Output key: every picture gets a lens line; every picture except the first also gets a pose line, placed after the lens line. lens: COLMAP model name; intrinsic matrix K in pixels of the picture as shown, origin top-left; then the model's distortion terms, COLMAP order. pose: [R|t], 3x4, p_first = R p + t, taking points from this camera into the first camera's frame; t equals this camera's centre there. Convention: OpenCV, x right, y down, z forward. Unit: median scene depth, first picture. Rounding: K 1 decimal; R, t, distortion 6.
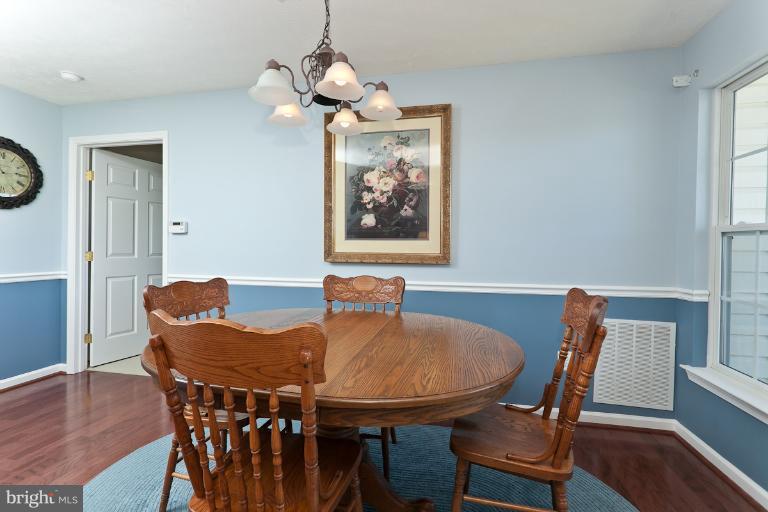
lens RADIAL K [[361.8, 0, 381.1], [0, 361.8, 249.8], [0, 0, 1]] dist [0.002295, 0.000705]
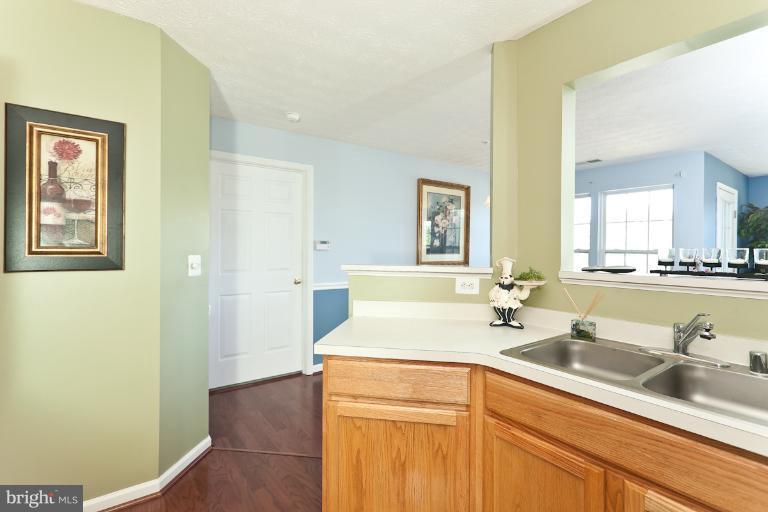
lens RADIAL K [[361.8, 0, 381.1], [0, 361.8, 249.8], [0, 0, 1]] dist [0.002295, 0.000705]
pose [[0.670617, -0.007723, 0.741764, -1.537311], [0.005953, 0.999970, 0.005029, -0.058485], [-0.741780, 0.001043, 0.670642, 0.014723]]
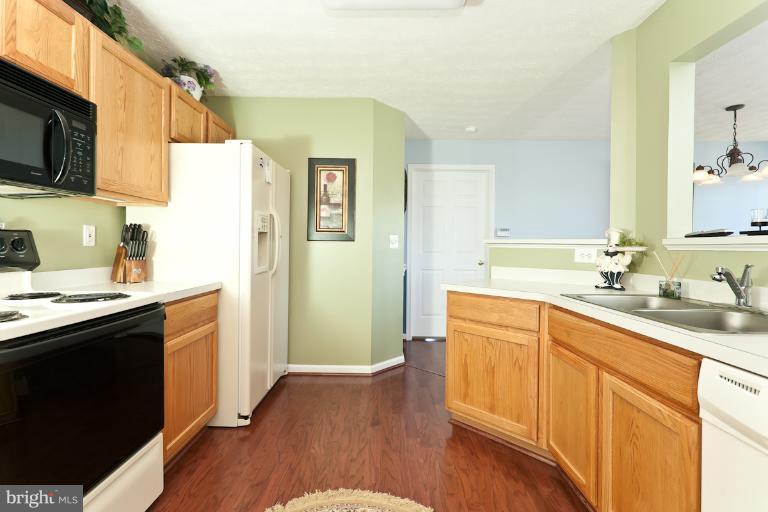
lens RADIAL K [[361.8, 0, 381.1], [0, 361.8, 249.8], [0, 0, 1]] dist [0.002295, 0.000705]
pose [[0.979718, -0.000306, 0.200382, -1.512019], [0.000033, 0.999999, 0.001366, 0.005618], [-0.200383, -0.001331, 0.979717, -0.360696]]
